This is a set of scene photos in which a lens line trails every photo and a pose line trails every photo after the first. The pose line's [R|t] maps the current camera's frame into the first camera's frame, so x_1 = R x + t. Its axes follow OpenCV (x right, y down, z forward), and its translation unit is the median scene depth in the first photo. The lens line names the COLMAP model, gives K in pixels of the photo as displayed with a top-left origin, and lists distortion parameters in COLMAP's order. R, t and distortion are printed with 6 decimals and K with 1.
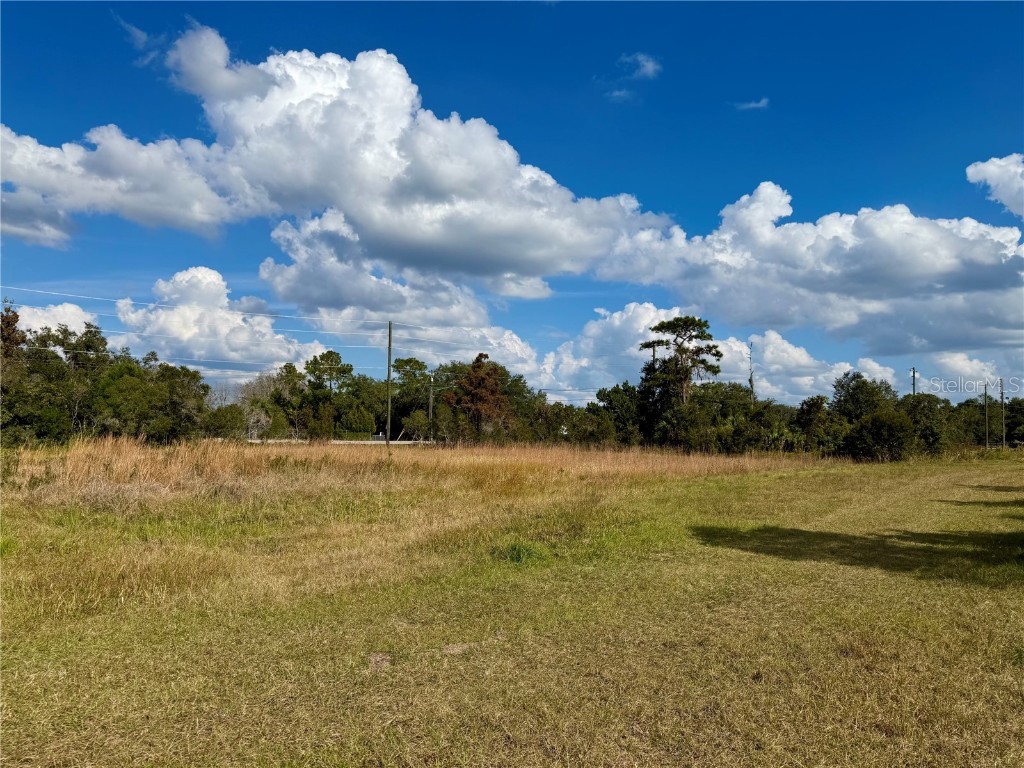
lens RADIAL K [[734.3, 0, 483.0], [0, 734.3, 381.6], [0, 0, 1]] dist [0.050611, -0.067579]
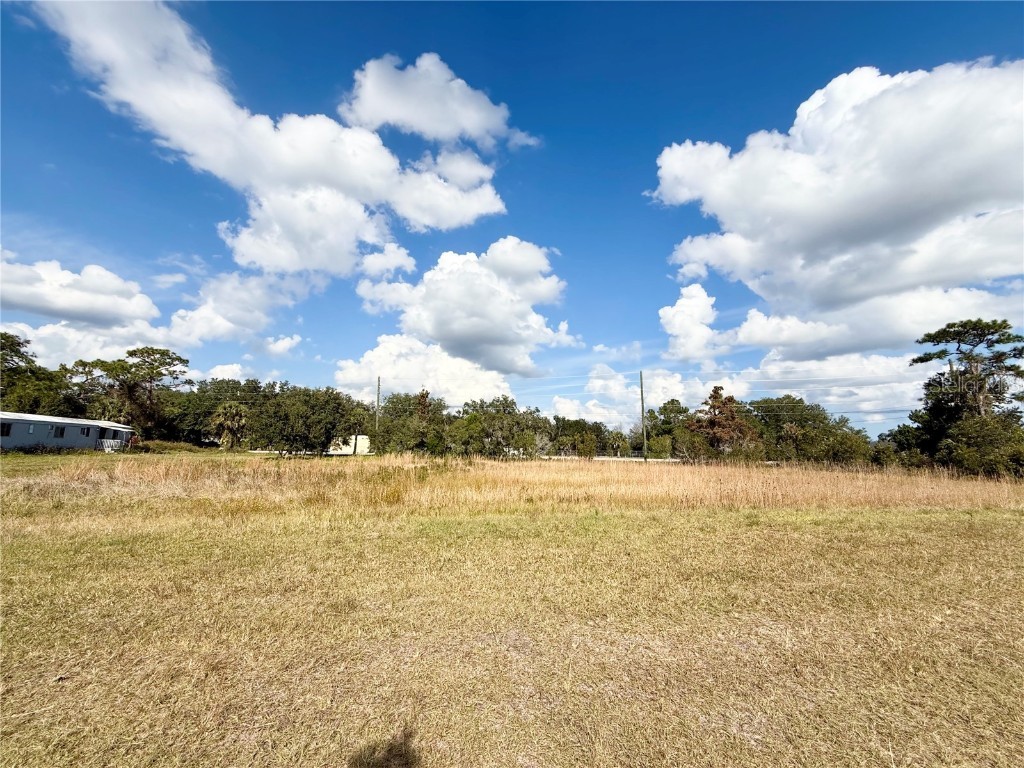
lens RADIAL K [[421.7, 0, 516.1], [0, 421.7, 382.5], [0, 0, 1]] dist [0.003954, -0.001609]
pose [[0.706399, -0.118088, -0.697894, 0.232962], [0.044350, 0.991432, -0.122865, 0.024193], [0.706423, 0.055840, 0.705584, 0.252671]]
